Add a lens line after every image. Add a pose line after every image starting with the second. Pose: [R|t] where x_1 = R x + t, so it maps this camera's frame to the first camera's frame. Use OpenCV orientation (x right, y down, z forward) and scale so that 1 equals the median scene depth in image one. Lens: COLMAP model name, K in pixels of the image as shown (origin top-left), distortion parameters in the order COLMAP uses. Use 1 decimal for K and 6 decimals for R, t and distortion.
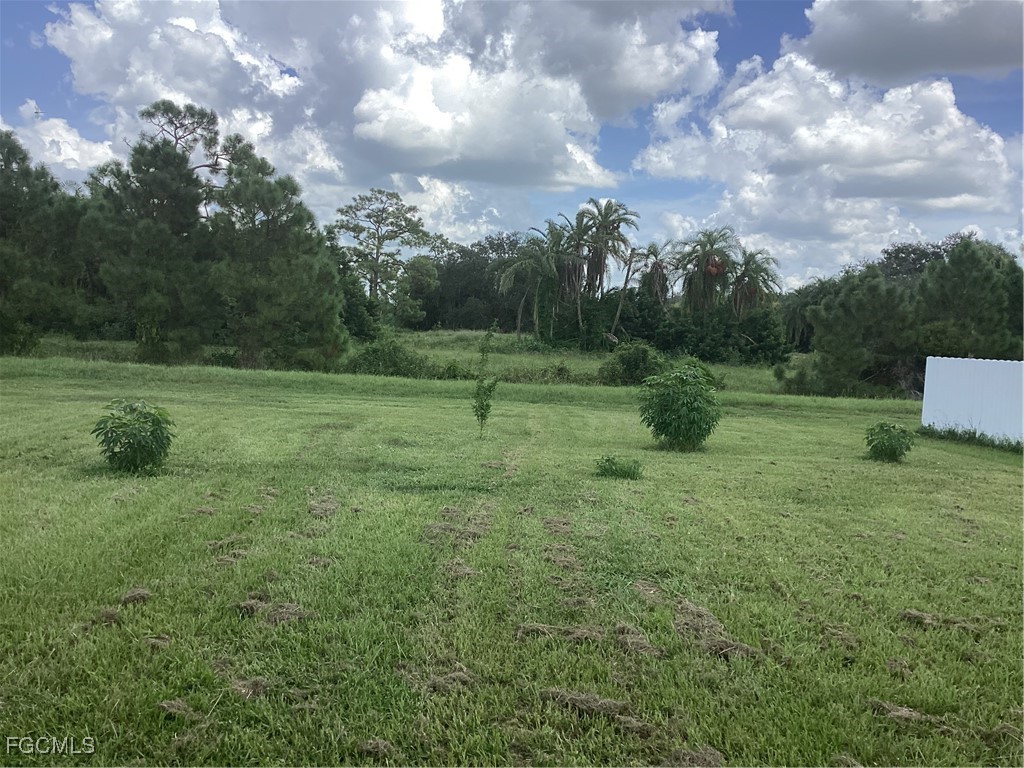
lens RADIAL K [[929.0, 0, 508.7], [0, 929.0, 399.8], [0, 0, 1]] dist [0.035780, 0.000000]
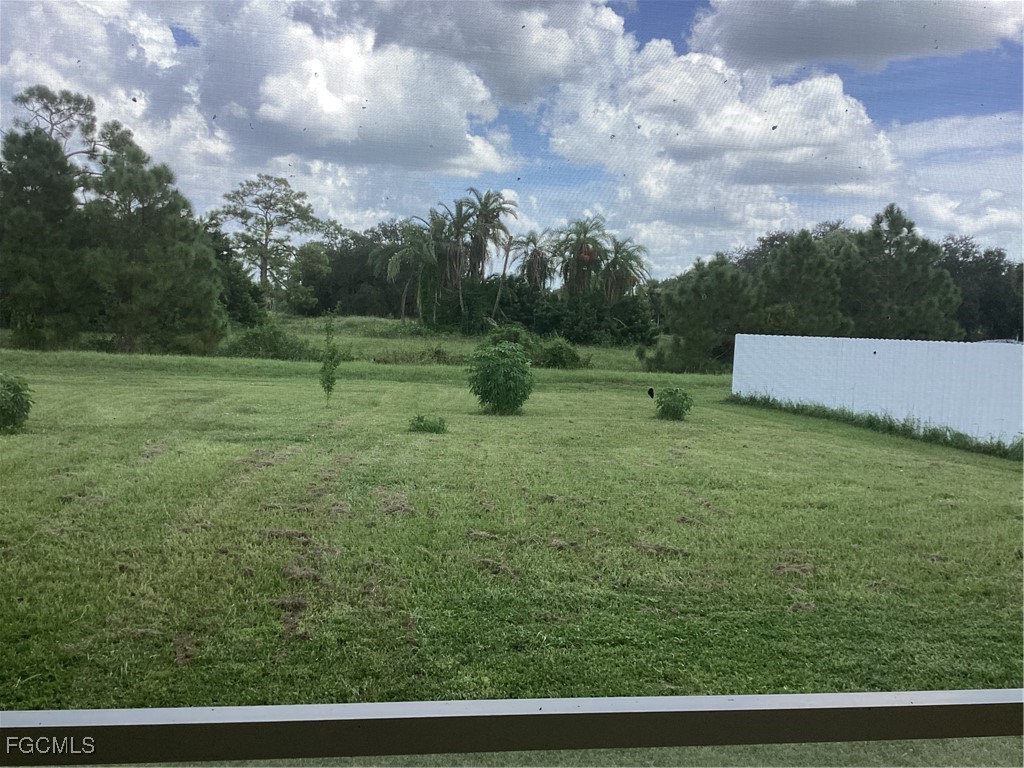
lens RADIAL K [[929.0, 0, 512.9], [0, 929.0, 390.1], [0, 0, 1]] dist [0.035780, 0.000000]
pose [[0.994034, -0.016114, 0.107873, 0.023426], [0.015634, 0.999864, 0.005294, 0.005639], [-0.107944, -0.003576, 0.994151, -0.047640]]
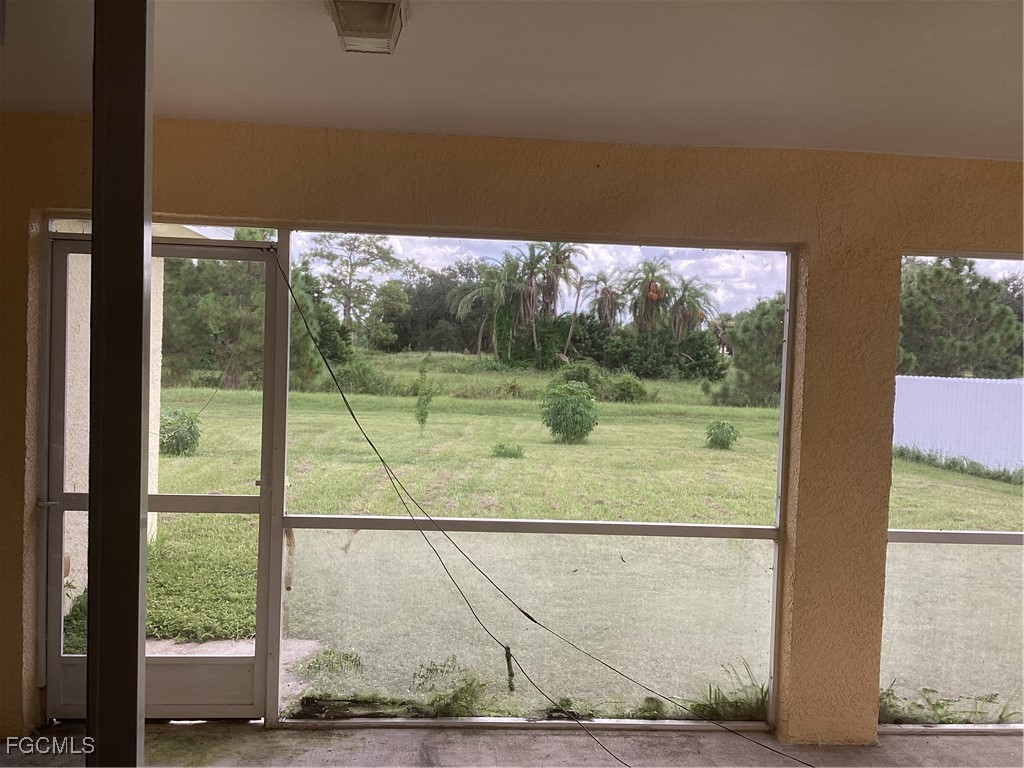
lens RADIAL K [[929.0, 0, 512.8], [0, 929.0, 386.9], [0, 0, 1]] dist [0.035780, 0.000000]
pose [[0.999464, -0.013762, 0.029693, 0.020009], [0.014782, 0.999298, -0.034421, 0.005346], [-0.029199, 0.034842, 0.998966, -0.106935]]
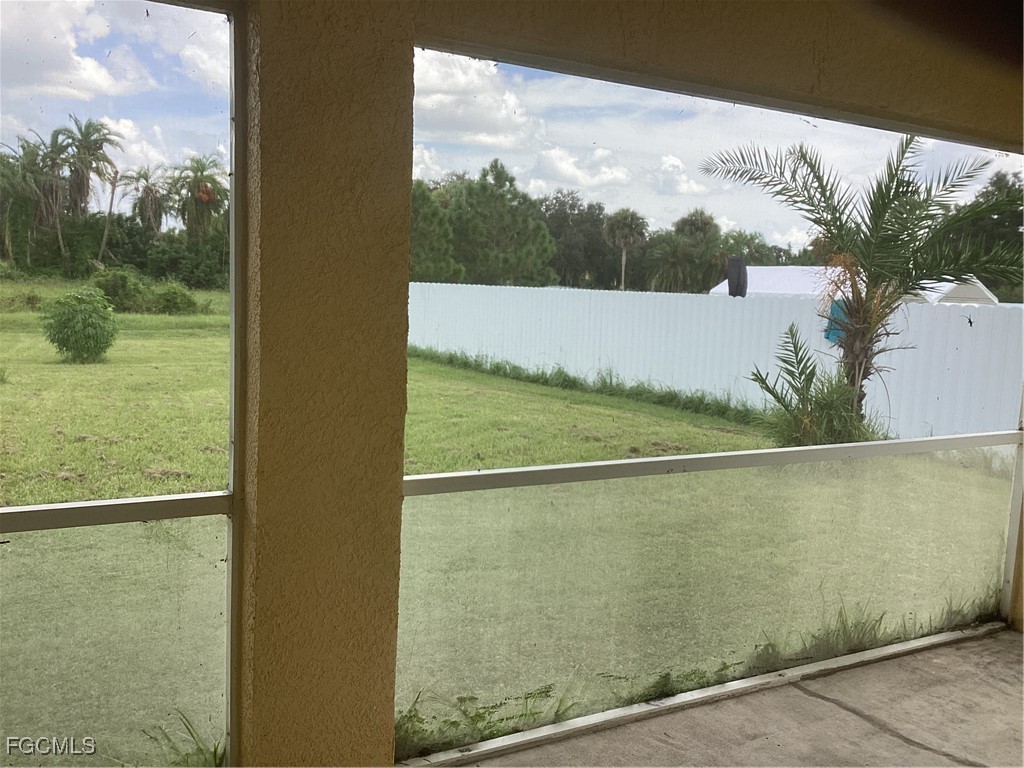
lens RADIAL K [[929.0, 0, 515.0], [0, 929.0, 388.0], [0, 0, 1]] dist [0.035780, 0.000000]
pose [[0.883330, -0.063348, 0.464451, 0.037307], [0.033903, 0.996865, 0.071488, 0.006798], [-0.467523, -0.047402, 0.882709, -0.073377]]
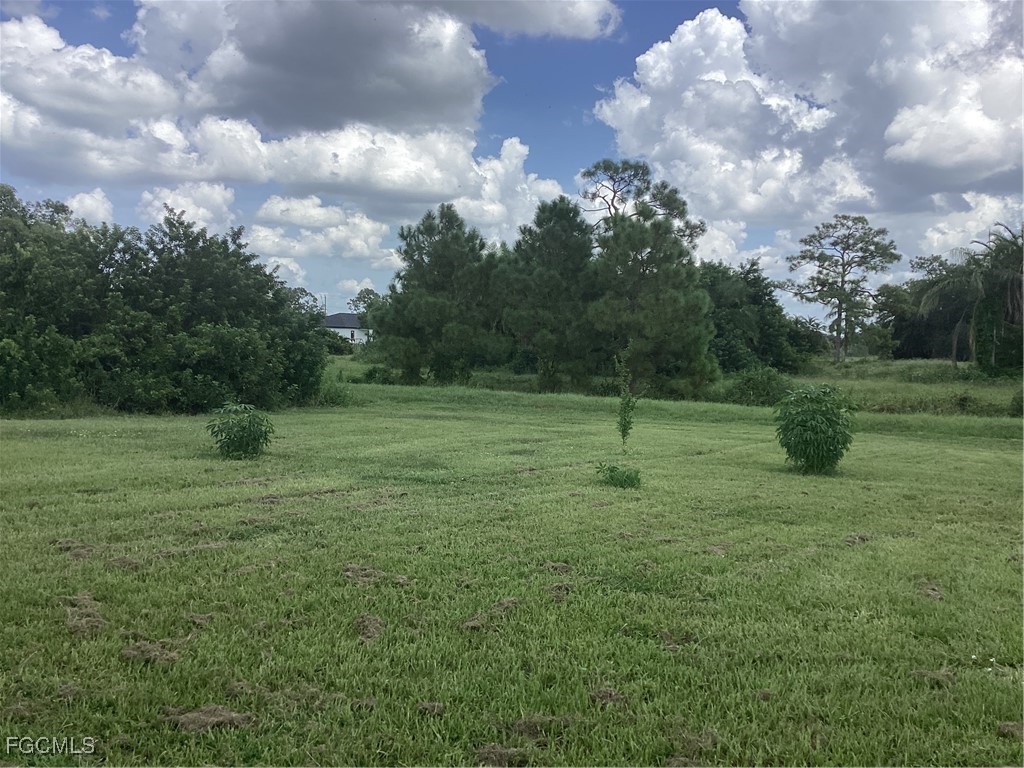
lens RADIAL K [[929.0, 0, 494.3], [0, 929.0, 370.8], [0, 0, 1]] dist [0.035780, 0.000000]
pose [[0.848969, -0.014643, -0.528240, 0.129223], [-0.022052, 0.997764, -0.063099, 0.005502], [0.527982, 0.065218, 0.846748, 0.009478]]
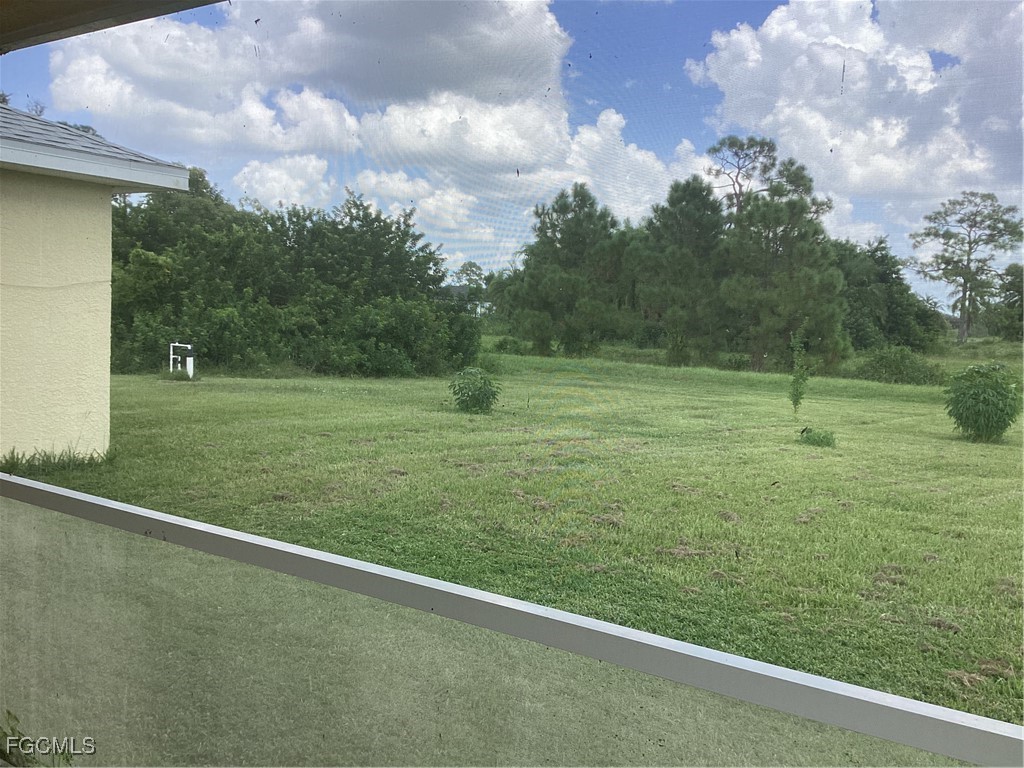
lens RADIAL K [[929.0, 0, 504.8], [0, 929.0, 376.1], [0, 0, 1]] dist [0.035780, 0.000000]
pose [[0.797125, 0.021418, -0.603434, 0.122884], [-0.046427, 0.998586, -0.025886, 0.010360], [0.602027, 0.048650, 0.796993, -0.047745]]
